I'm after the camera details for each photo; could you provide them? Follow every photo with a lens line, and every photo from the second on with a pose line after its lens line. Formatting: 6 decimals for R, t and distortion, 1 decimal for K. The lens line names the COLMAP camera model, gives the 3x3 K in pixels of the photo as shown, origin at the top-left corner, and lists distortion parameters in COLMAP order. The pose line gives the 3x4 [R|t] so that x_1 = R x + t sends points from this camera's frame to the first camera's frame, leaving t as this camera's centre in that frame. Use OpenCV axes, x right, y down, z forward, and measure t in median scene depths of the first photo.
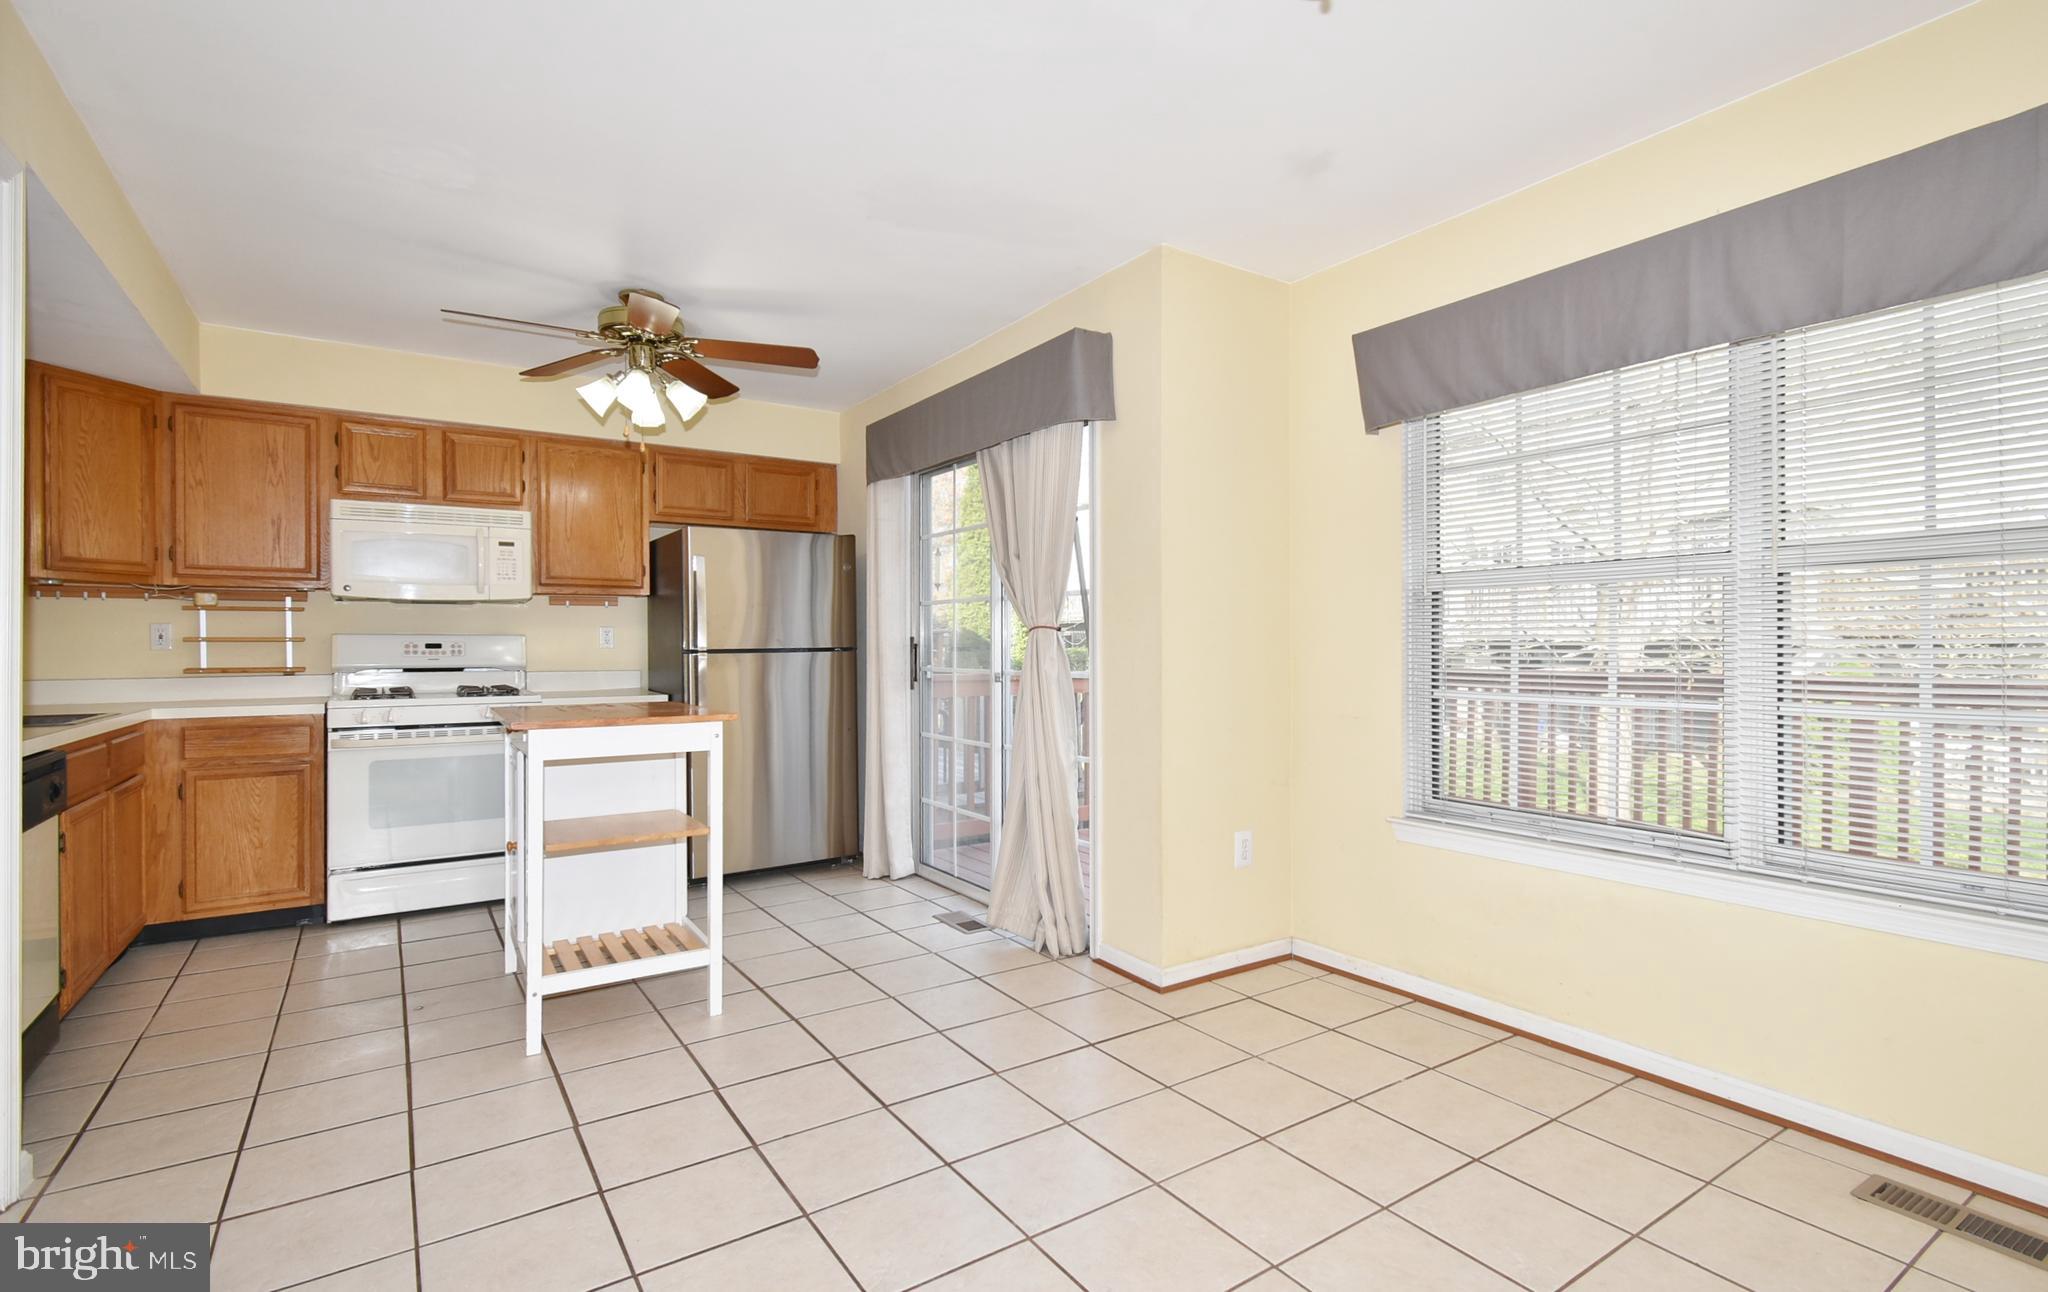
lens RADIAL K [[944.9, 0, 1024.0], [0, 944.9, 646.0], [0, 0, 1]] dist [0.002175, 0.000059]
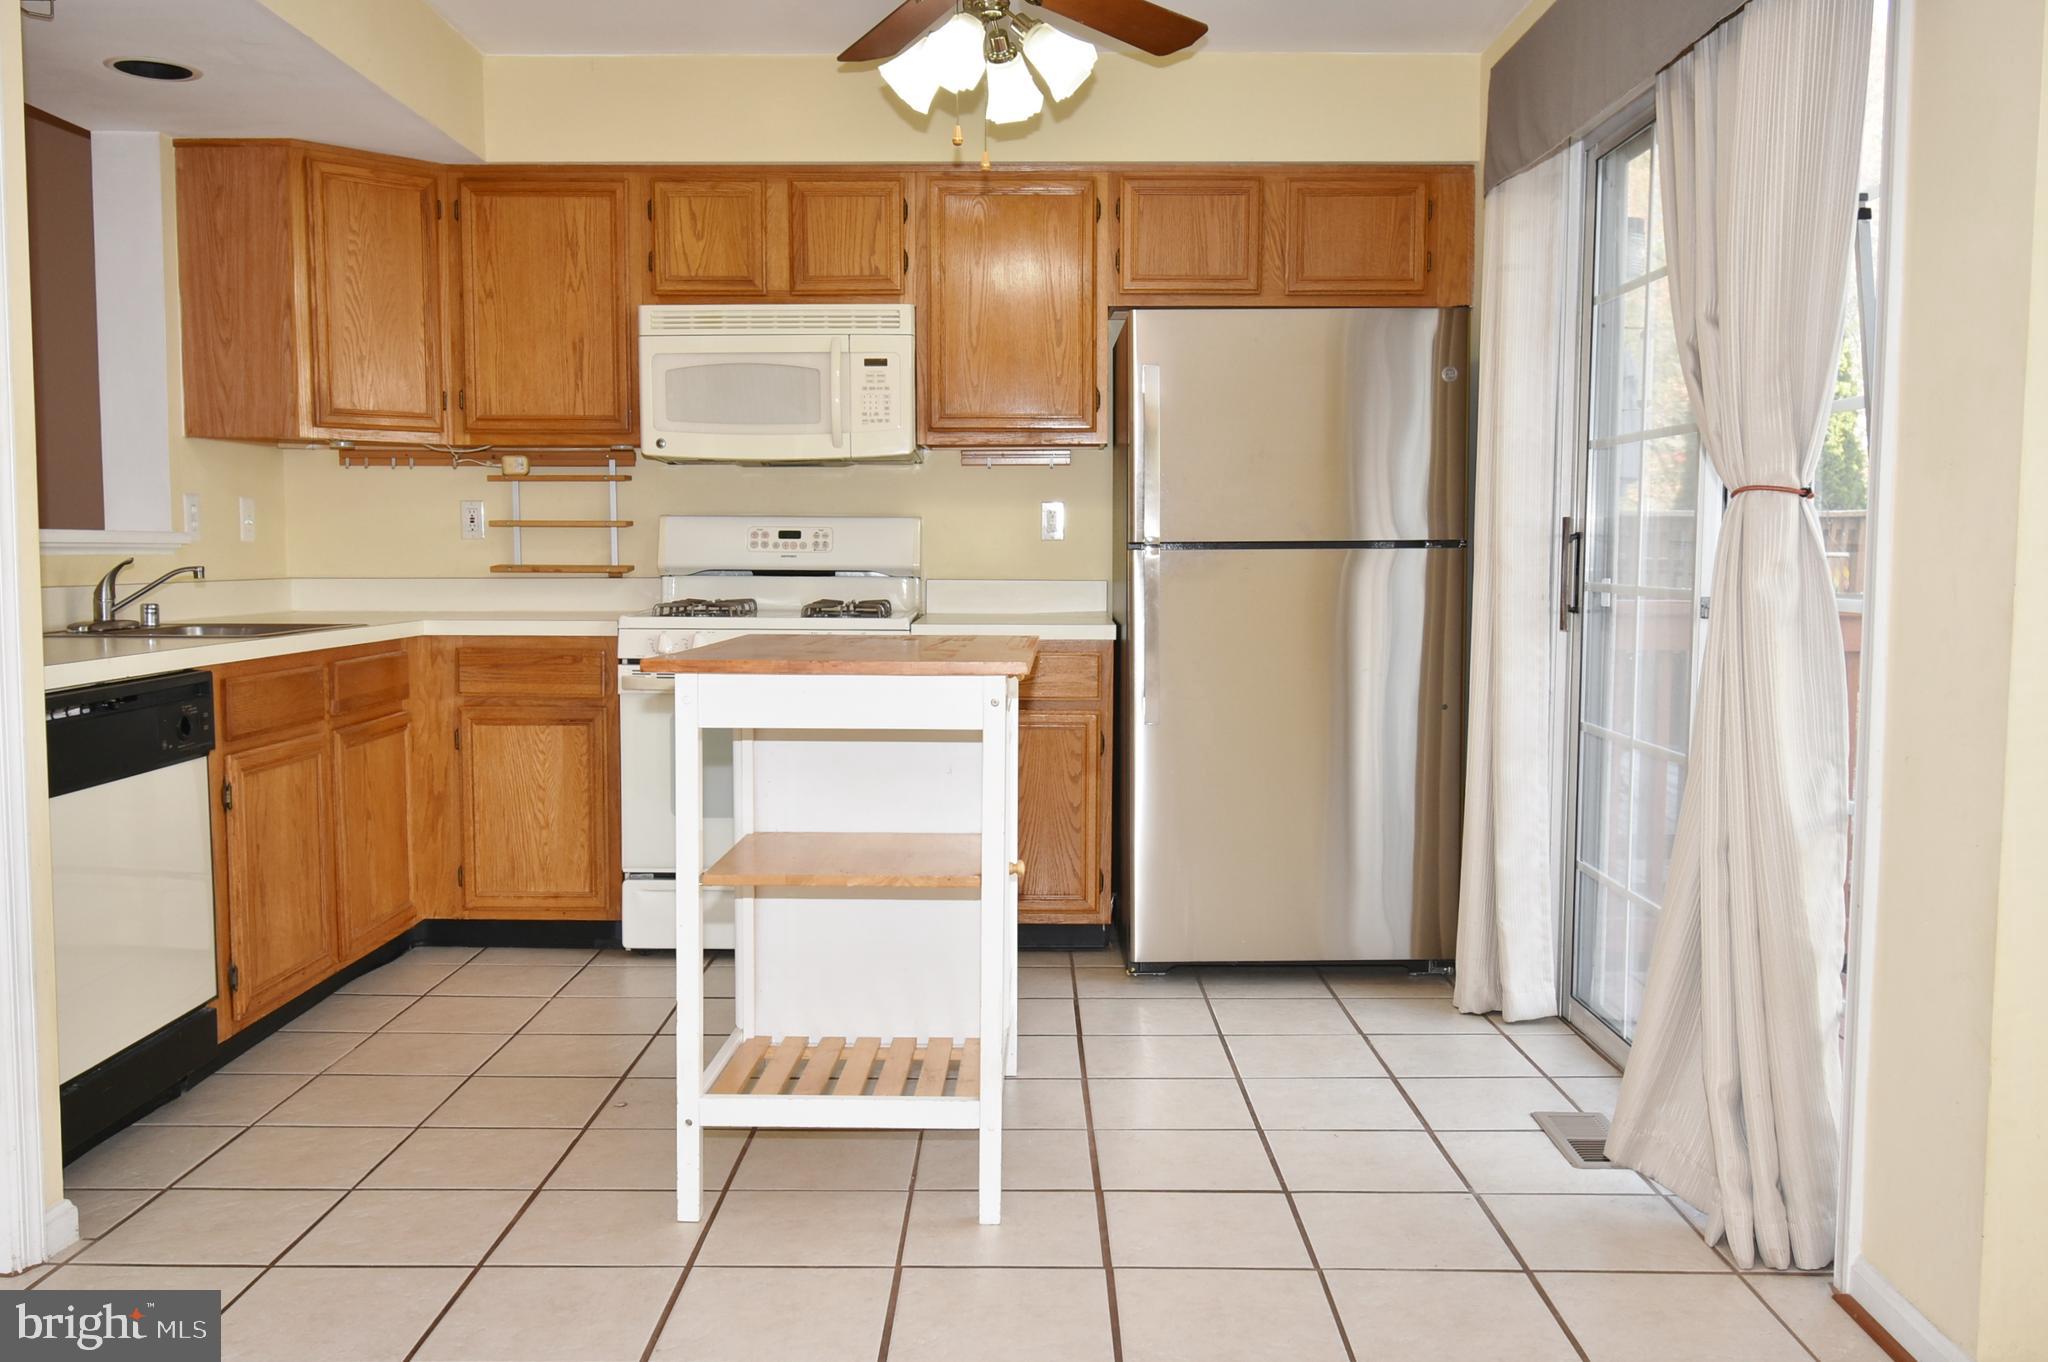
lens RADIAL K [[1720.7, 0, 1024.0], [0, 1720.7, 681.0], [0, 0, 1]] dist [0.006047, 0.000492]
pose [[0.827240, 0.049993, -0.559620, 0.158726], [-0.005906, 0.996752, 0.080312, 0.004628], [0.561818, -0.063132, 0.824848, 0.163194]]
